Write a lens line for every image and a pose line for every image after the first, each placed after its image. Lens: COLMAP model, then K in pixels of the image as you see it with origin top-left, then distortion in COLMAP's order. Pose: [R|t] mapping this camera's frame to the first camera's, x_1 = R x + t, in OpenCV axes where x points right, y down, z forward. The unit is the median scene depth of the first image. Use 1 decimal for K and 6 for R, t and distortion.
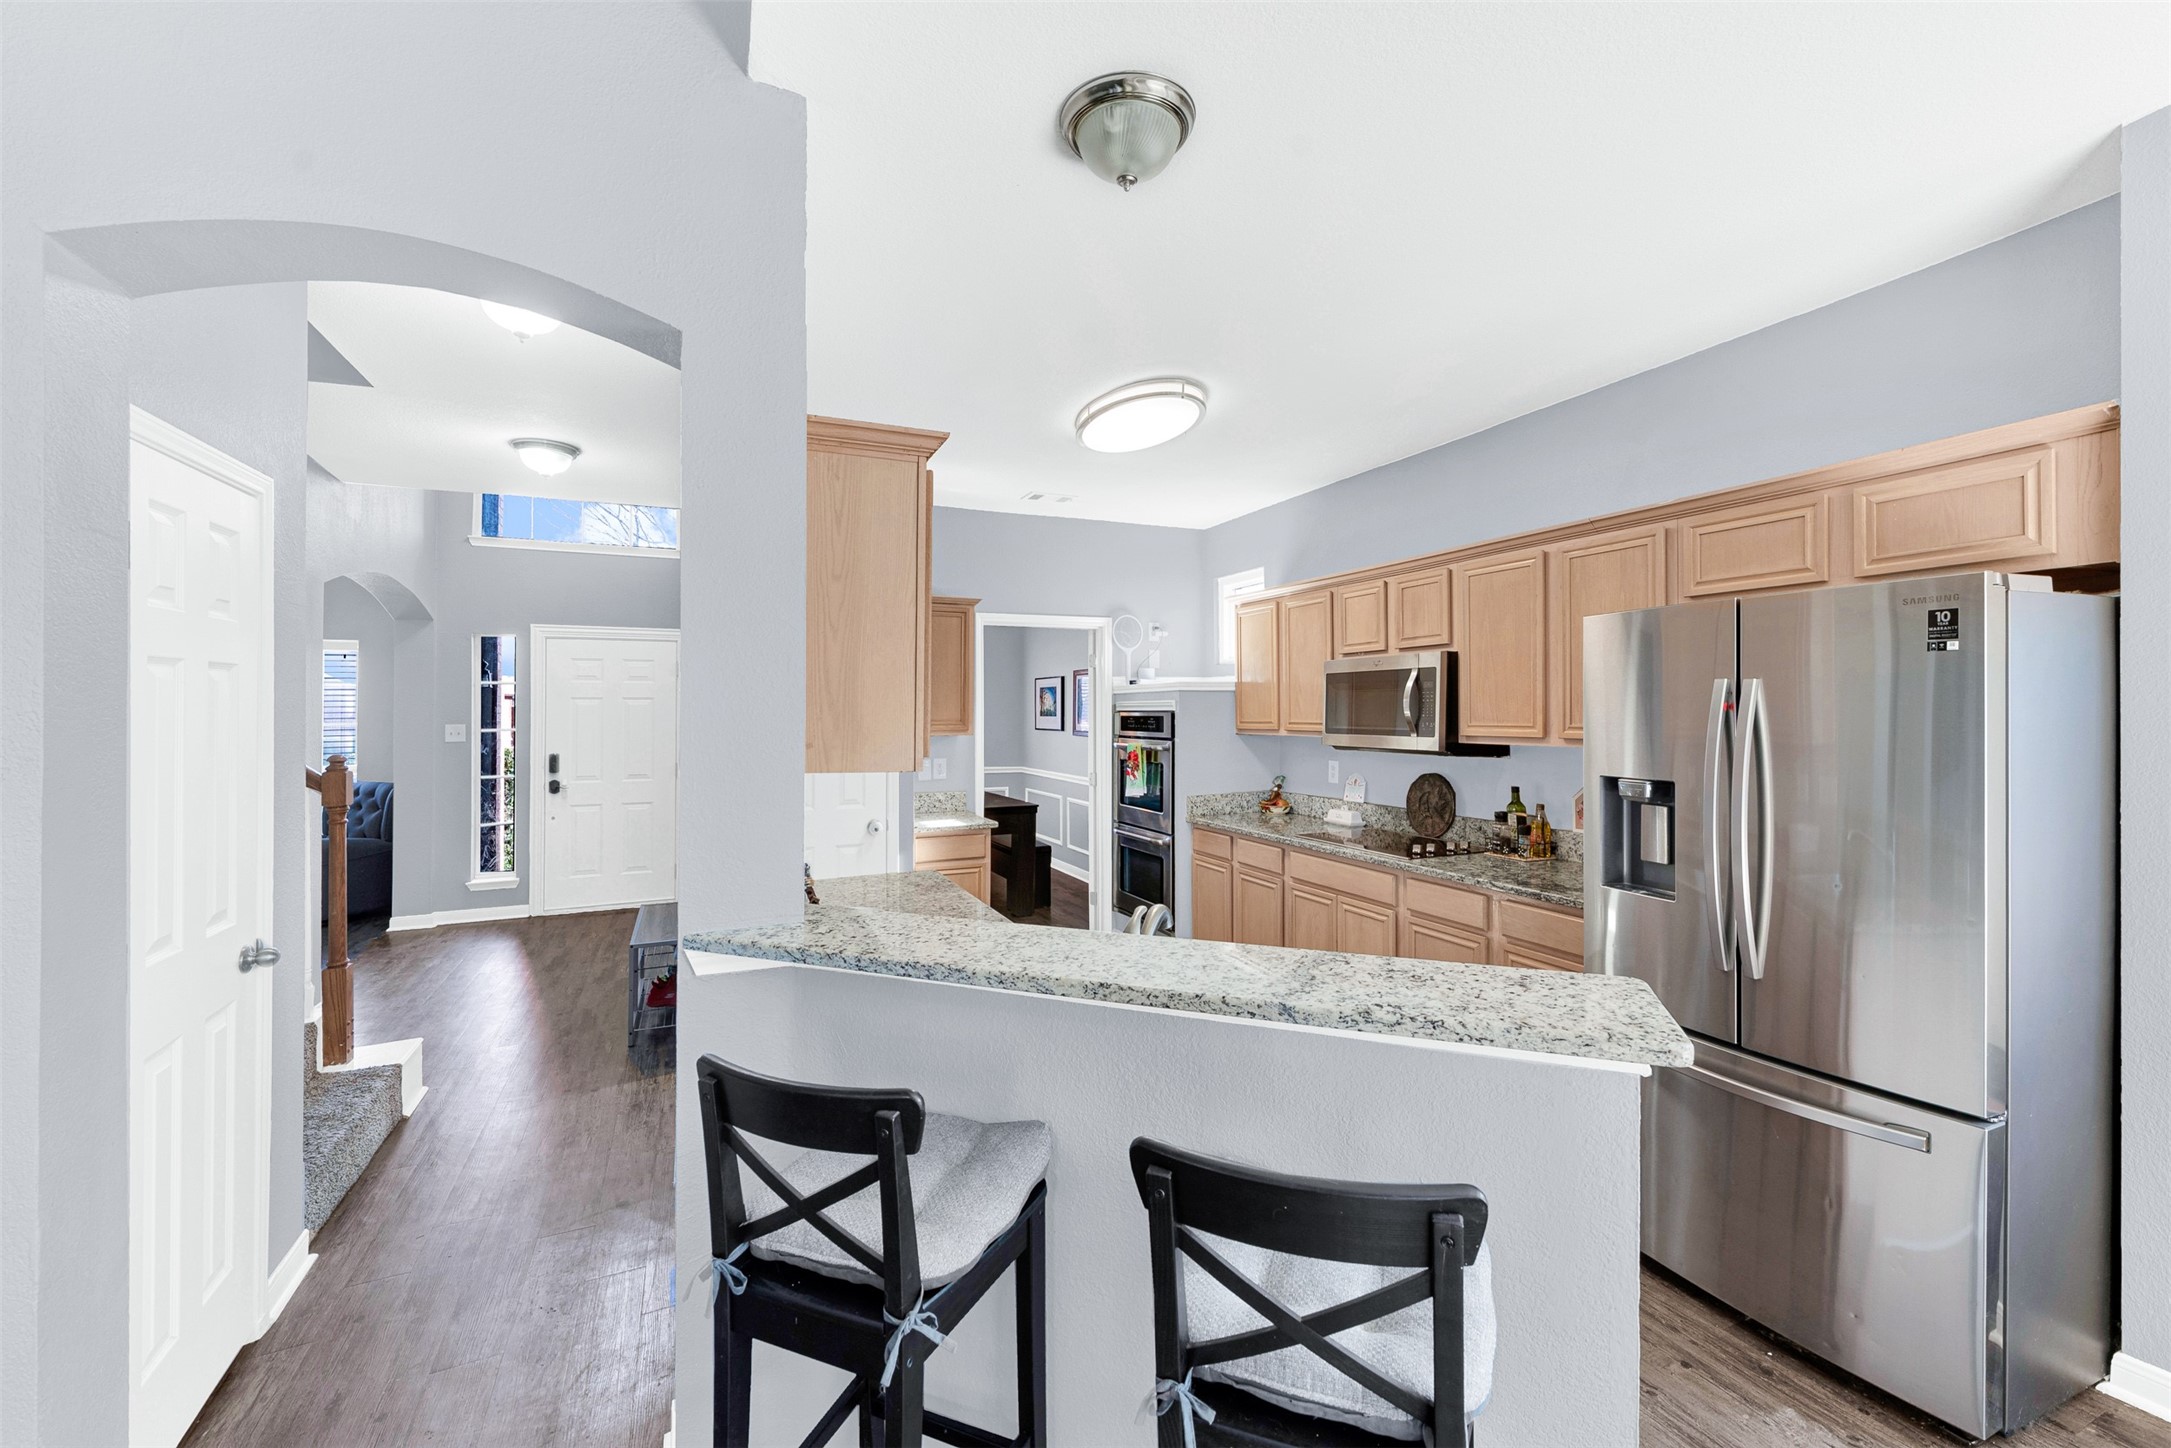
lens RADIAL K [[886.6, 0, 1094.7], [0, 886.6, 707.8], [0, 0, 1]] dist [-0.009481, 0.000900]
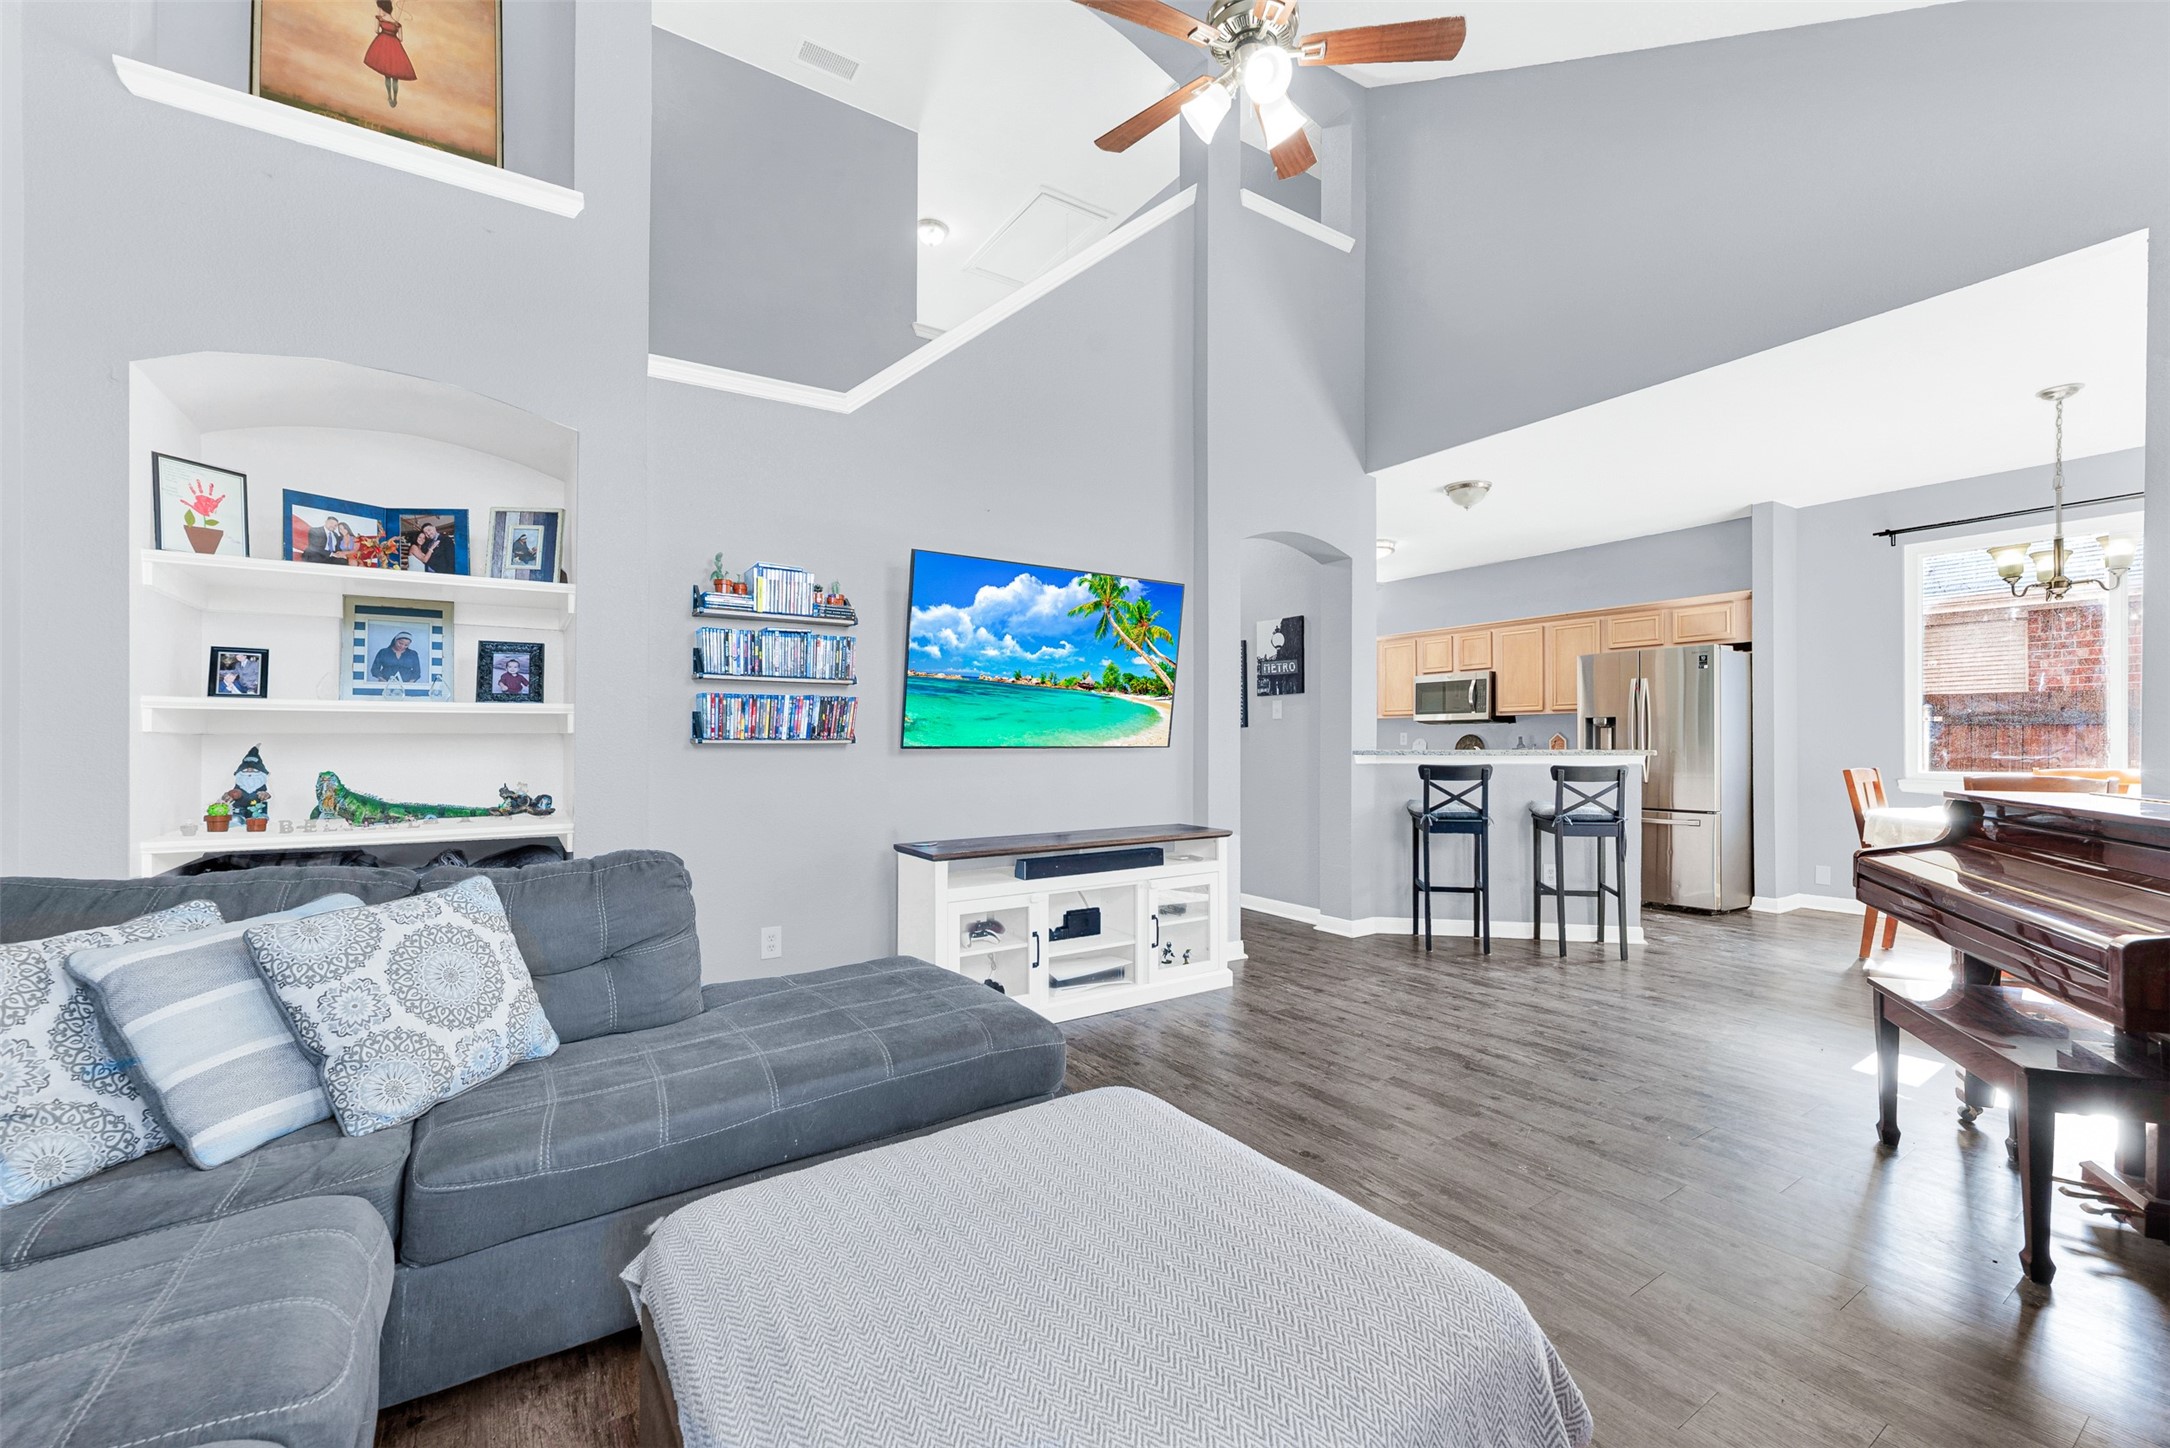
lens RADIAL K [[886.2, 0, 1077.4], [0, 886.2, 739.2], [0, 0, 1]] dist [-0.009481, 0.000900]
pose [[0.988986, -0.003403, 0.147972, -0.982992], [0.002976, 0.999991, 0.003104, 0.097442], [-0.147981, -0.002629, 0.988987, -1.025379]]
